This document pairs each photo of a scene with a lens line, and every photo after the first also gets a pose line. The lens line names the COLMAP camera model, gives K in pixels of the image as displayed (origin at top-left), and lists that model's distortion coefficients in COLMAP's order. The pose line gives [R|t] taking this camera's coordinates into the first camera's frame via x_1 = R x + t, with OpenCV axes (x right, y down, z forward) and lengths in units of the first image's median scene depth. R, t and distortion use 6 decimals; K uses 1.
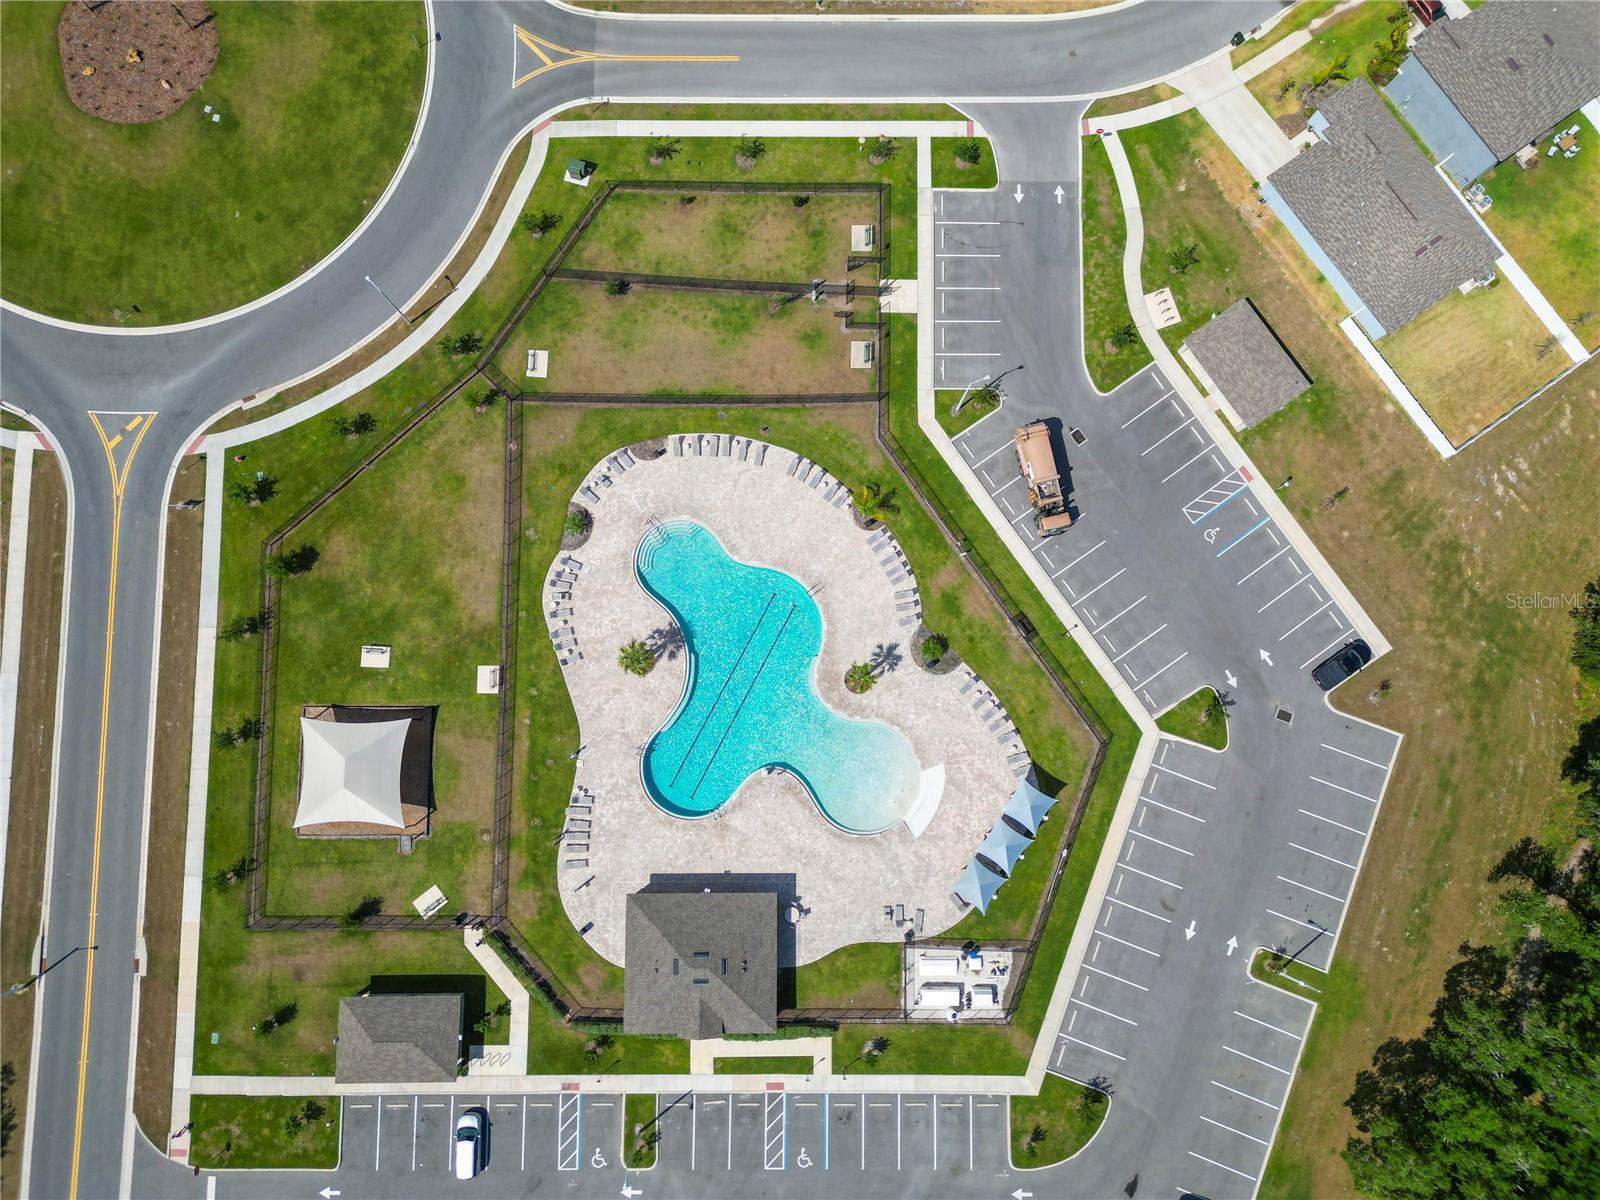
lens RADIAL K [[1103.4, 0, 790.9], [0, 1103.4, 608.9], [0, 0, 1]] dist [0.046481, -0.036611]
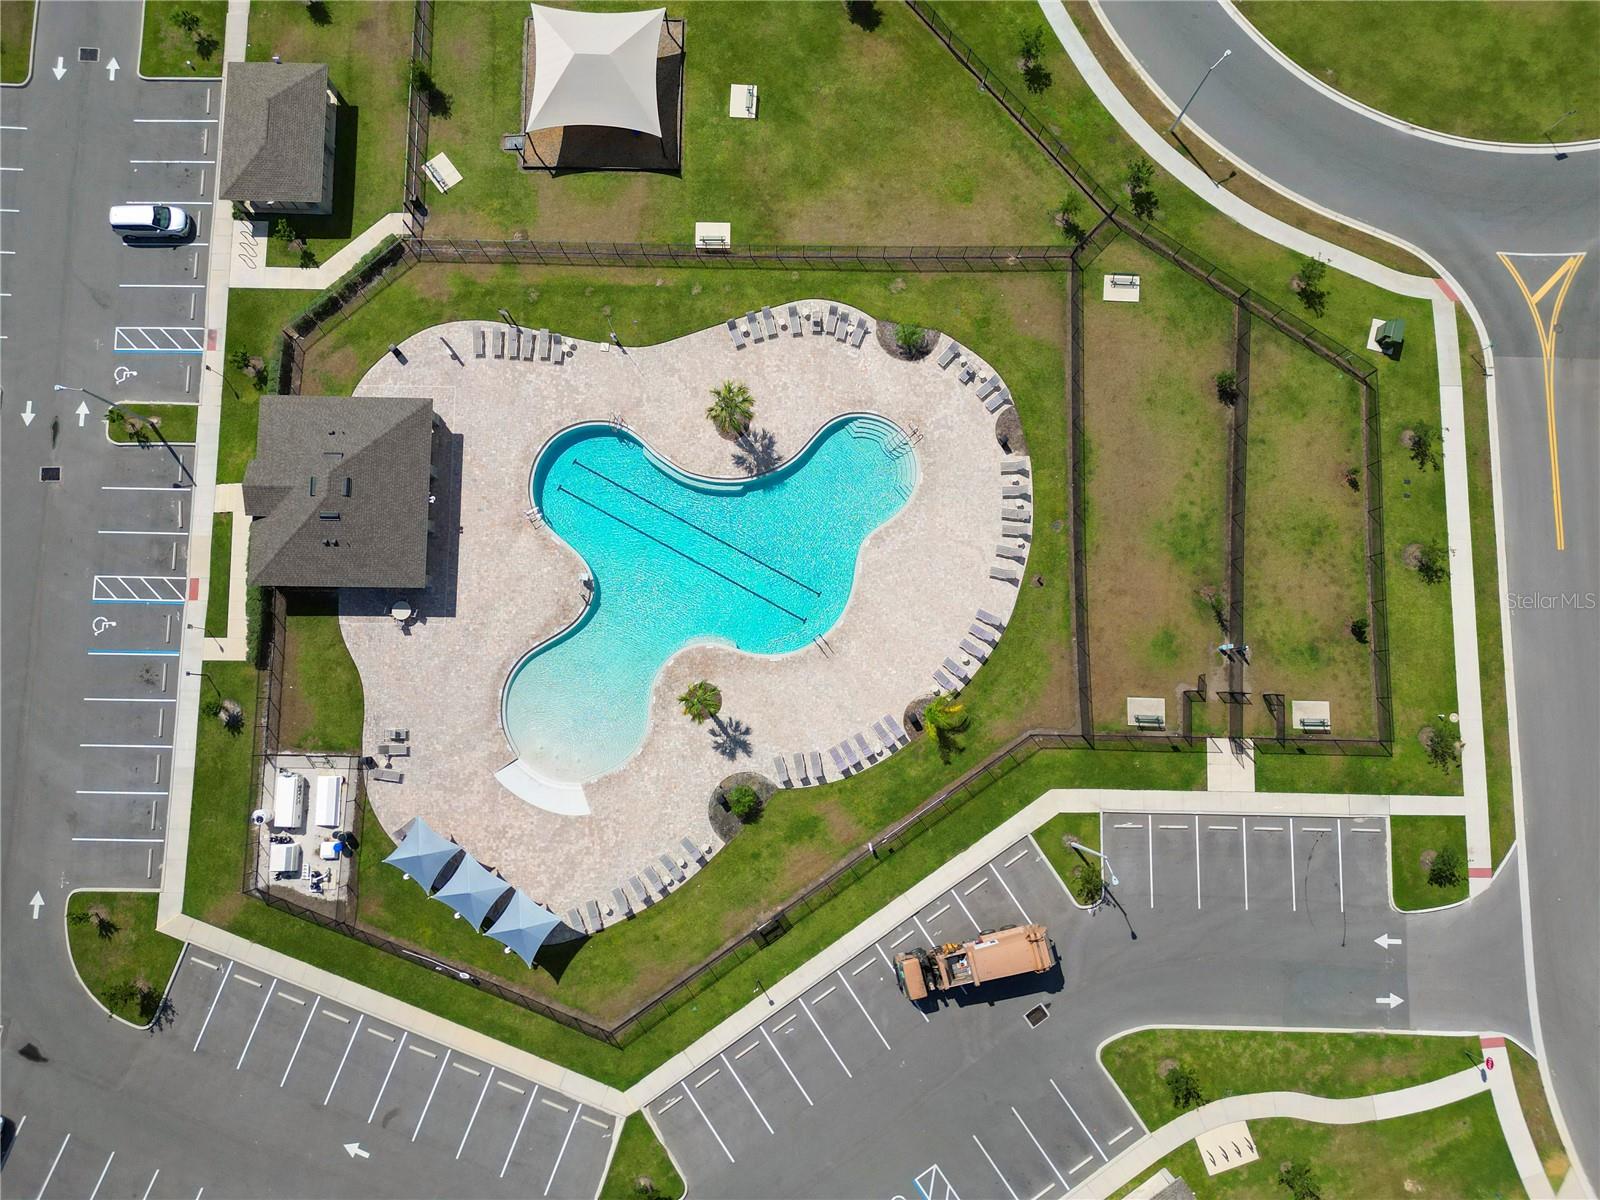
lens RADIAL K [[1103.4, 0, 792.4], [0, 1103.4, 589.2], [0, 0, 1]] dist [0.046481, -0.036611]
pose [[-0.008637, 0.992987, -0.117910, 0.073237], [-0.995191, 0.002970, 0.097907, -0.070647], [0.097570, 0.118189, 0.988186, 0.246612]]
